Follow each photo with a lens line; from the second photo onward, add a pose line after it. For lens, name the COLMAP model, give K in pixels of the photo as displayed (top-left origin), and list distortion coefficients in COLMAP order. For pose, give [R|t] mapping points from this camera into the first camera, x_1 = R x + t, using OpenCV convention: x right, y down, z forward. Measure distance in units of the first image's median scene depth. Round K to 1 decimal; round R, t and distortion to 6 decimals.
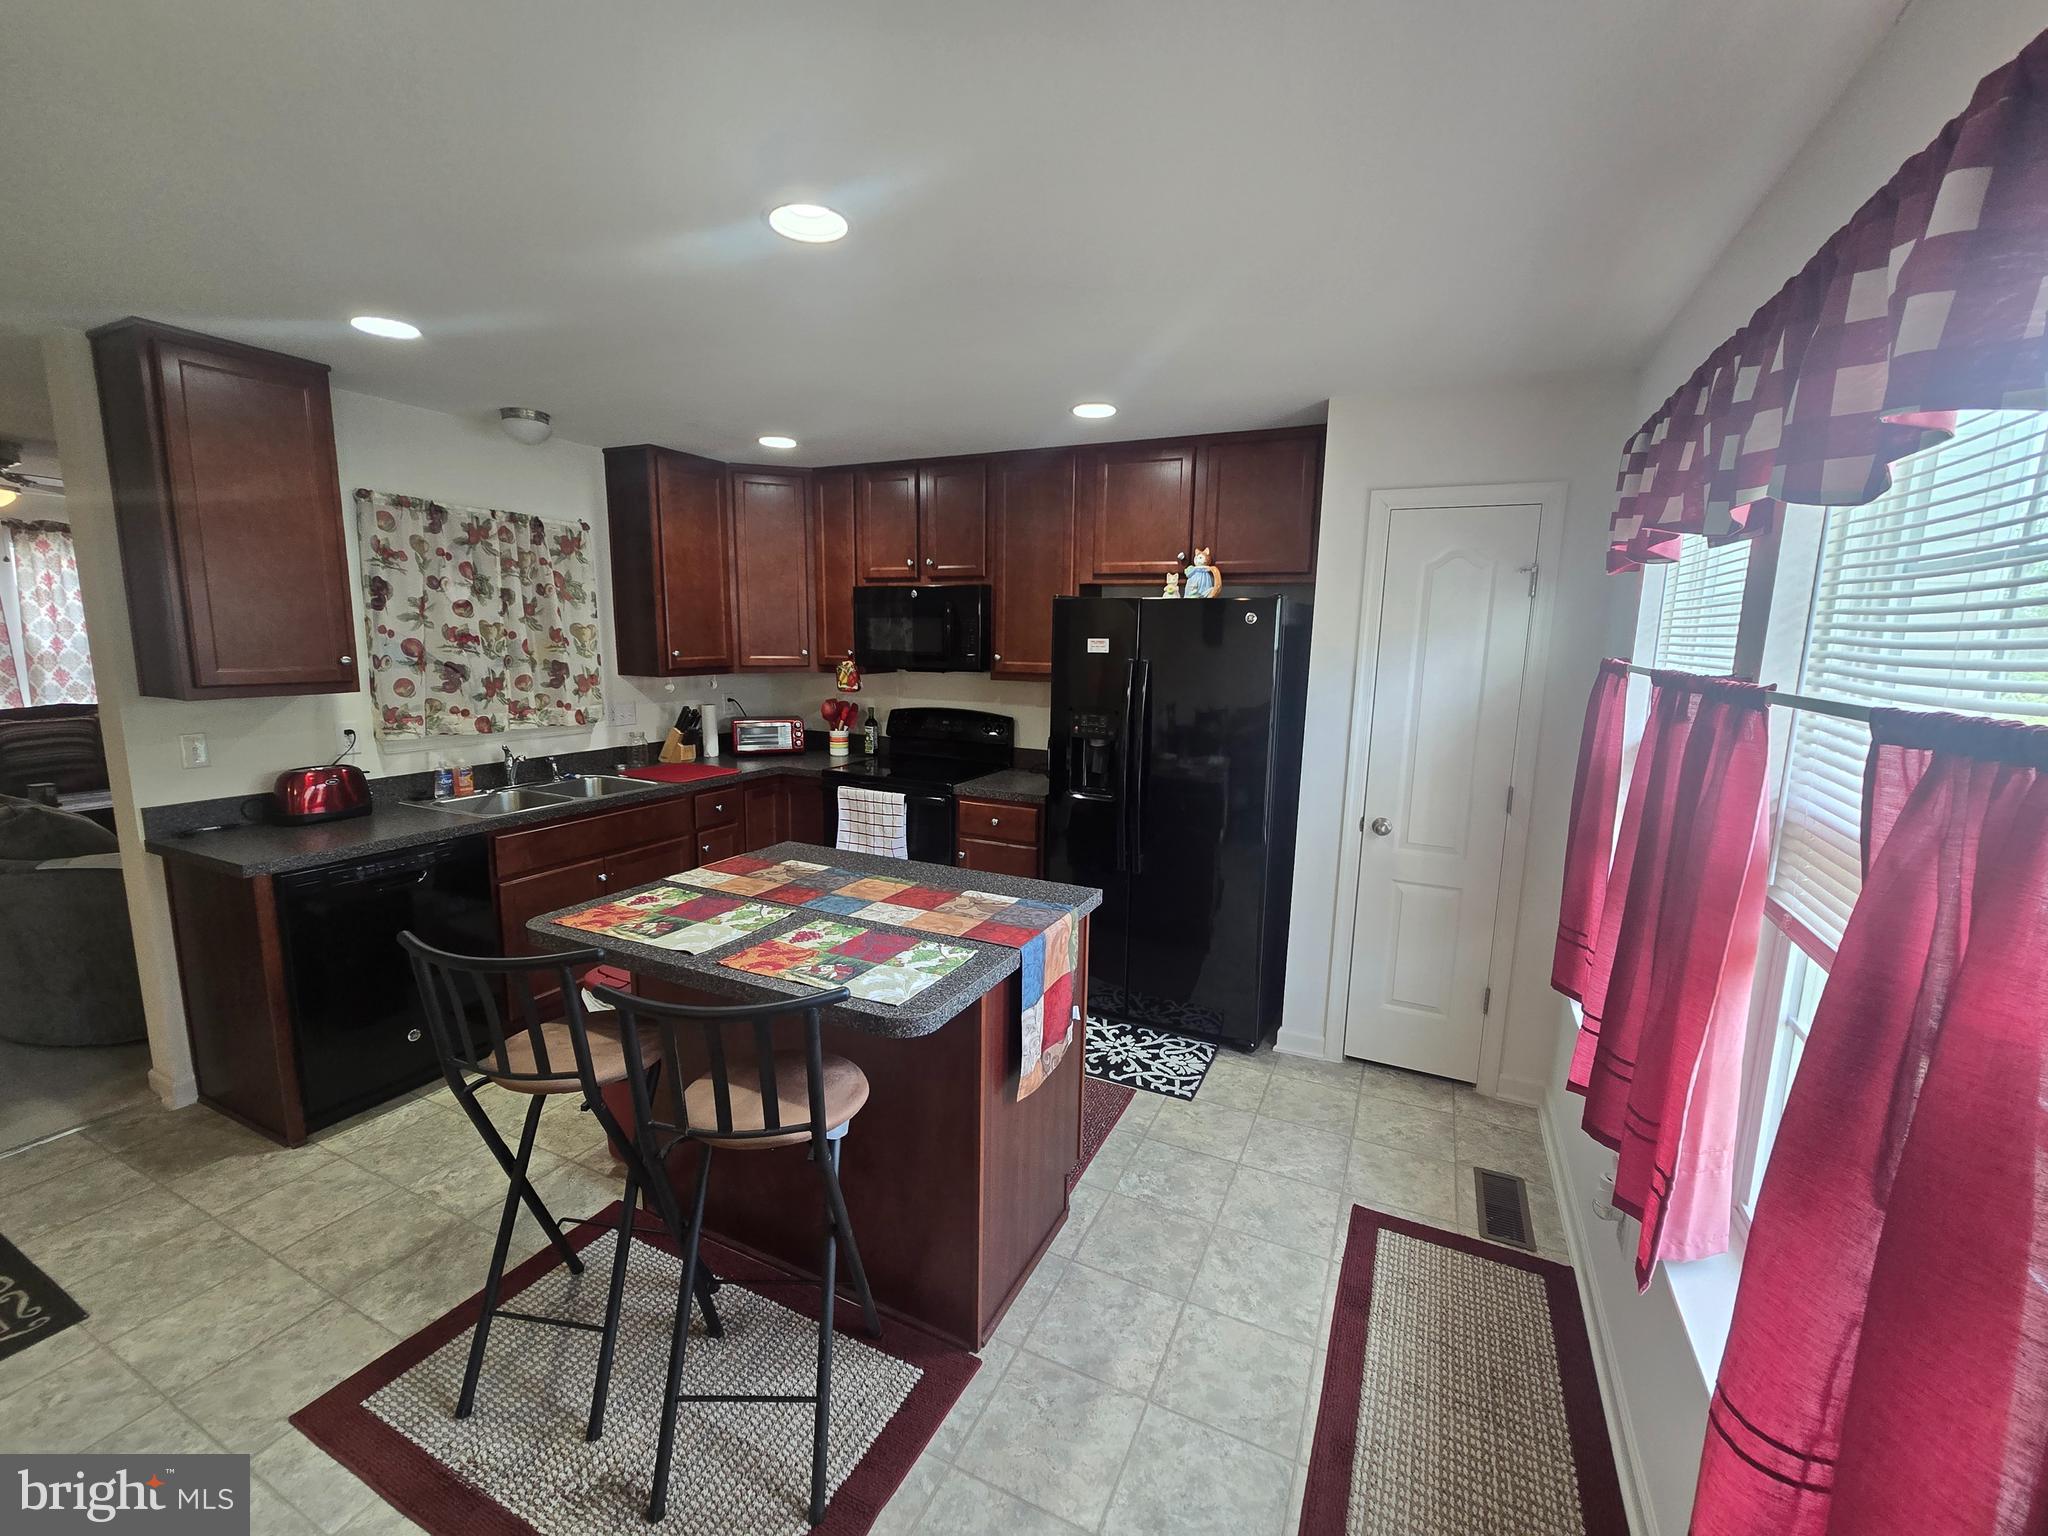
lens RADIAL K [[843.8, 0, 1036.5], [0, 843.8, 762.5], [0, 0, 1]] dist [-0.001301, -0.000858]
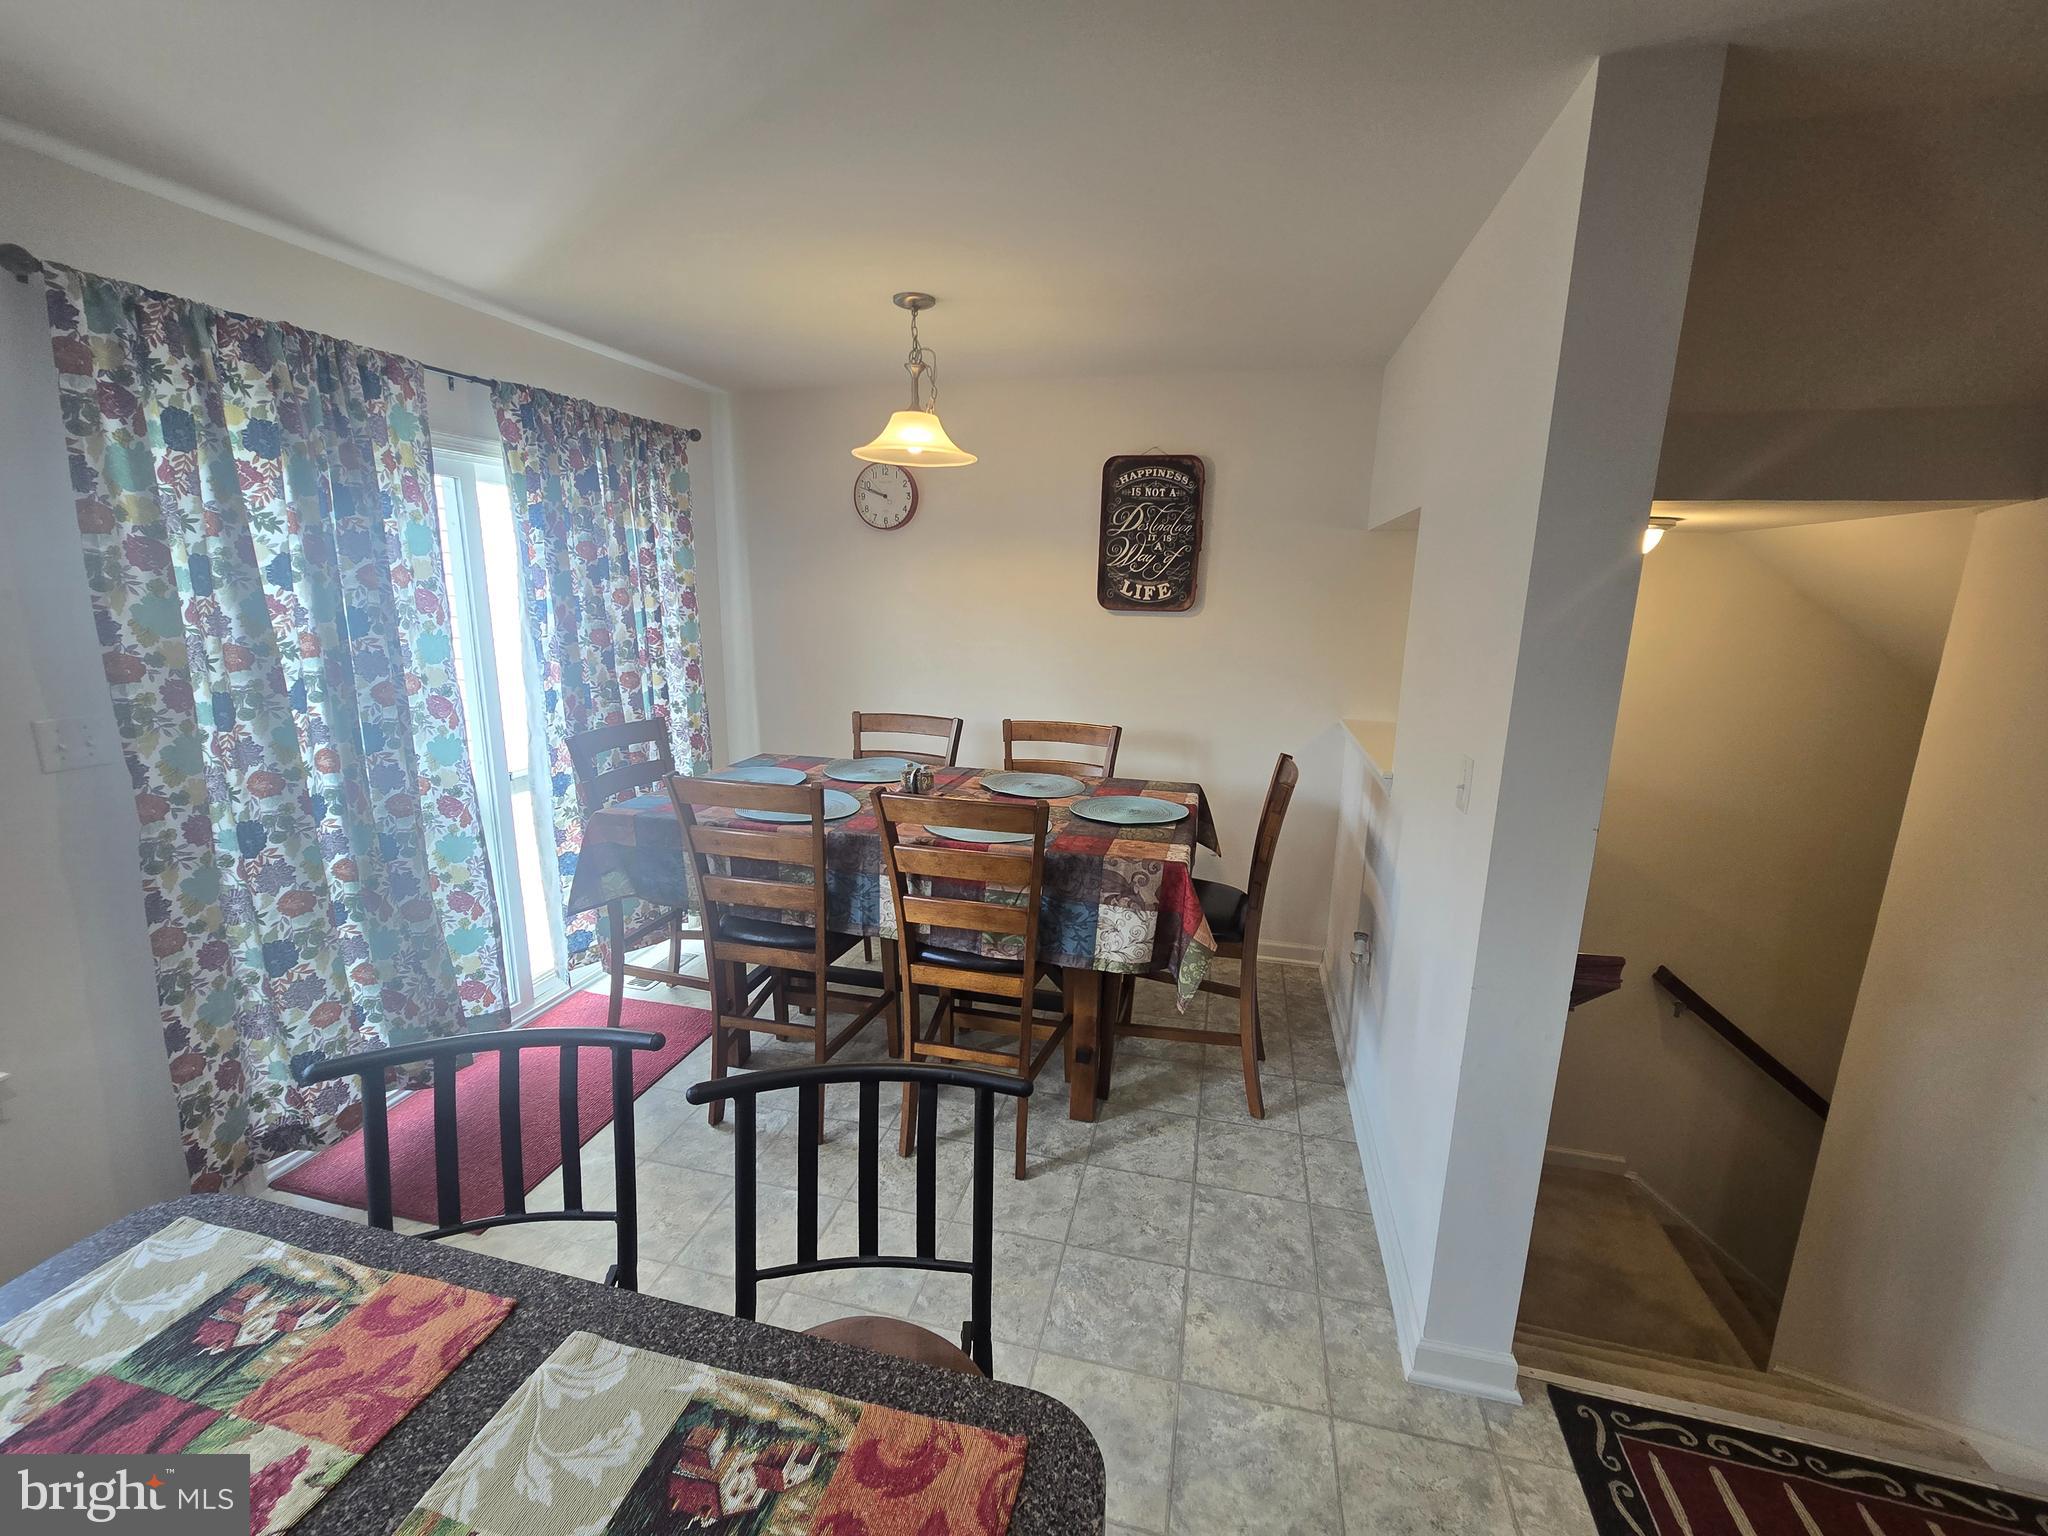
lens RADIAL K [[843.8, 0, 1036.5], [0, 843.8, 762.5], [0, 0, 1]] dist [-0.001301, -0.000858]
pose [[-0.977637, 0.003306, -0.210274, -0.359330], [-0.071681, 0.934762, 0.347968, -0.152381], [0.197707, 0.355259, -0.913621, 0.876958]]
